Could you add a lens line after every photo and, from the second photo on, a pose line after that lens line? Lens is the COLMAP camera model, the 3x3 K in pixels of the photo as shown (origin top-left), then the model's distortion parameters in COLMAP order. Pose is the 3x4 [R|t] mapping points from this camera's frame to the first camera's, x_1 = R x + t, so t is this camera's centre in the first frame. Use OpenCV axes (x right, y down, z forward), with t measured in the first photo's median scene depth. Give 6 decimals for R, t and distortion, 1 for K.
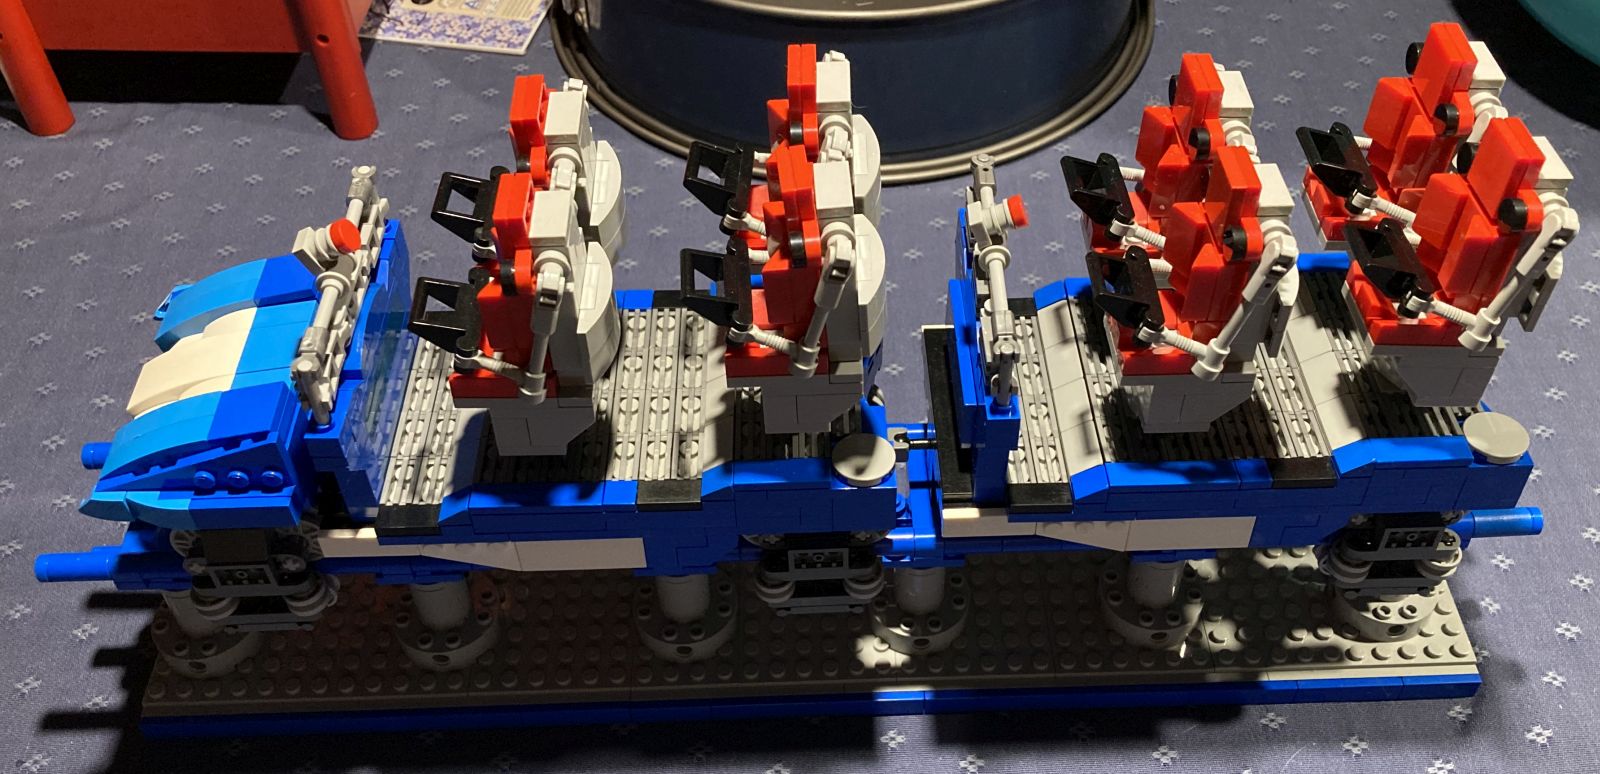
lens RADIAL K [[1345.8, 0, 821.8], [0, 1345.8, 519.7], [0, 0, 1]] dist [0.024088, -0.021059]
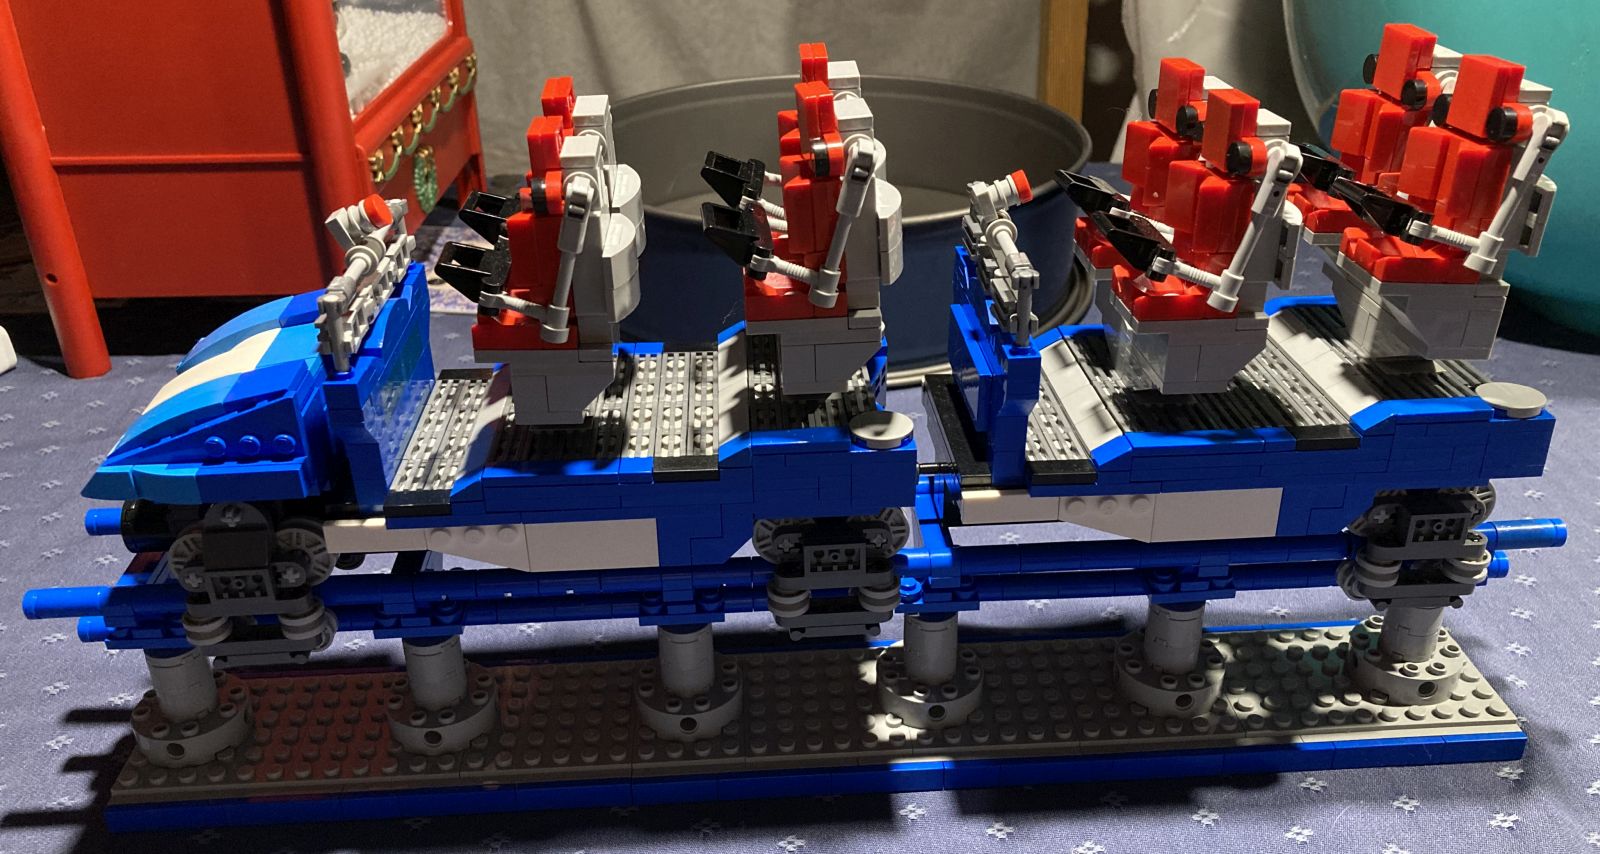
lens RADIAL K [[1288.2, 0, 800.0], [0, 1288.2, 427.0], [0, 0, 1]] dist [-0.008900, 0.047537]
pose [[0.999749, -0.020924, 0.008014, -0.030185], [0.022352, 0.956167, -0.291966, 0.188022], [-0.001554, 0.292072, 0.956395, 0.076652]]
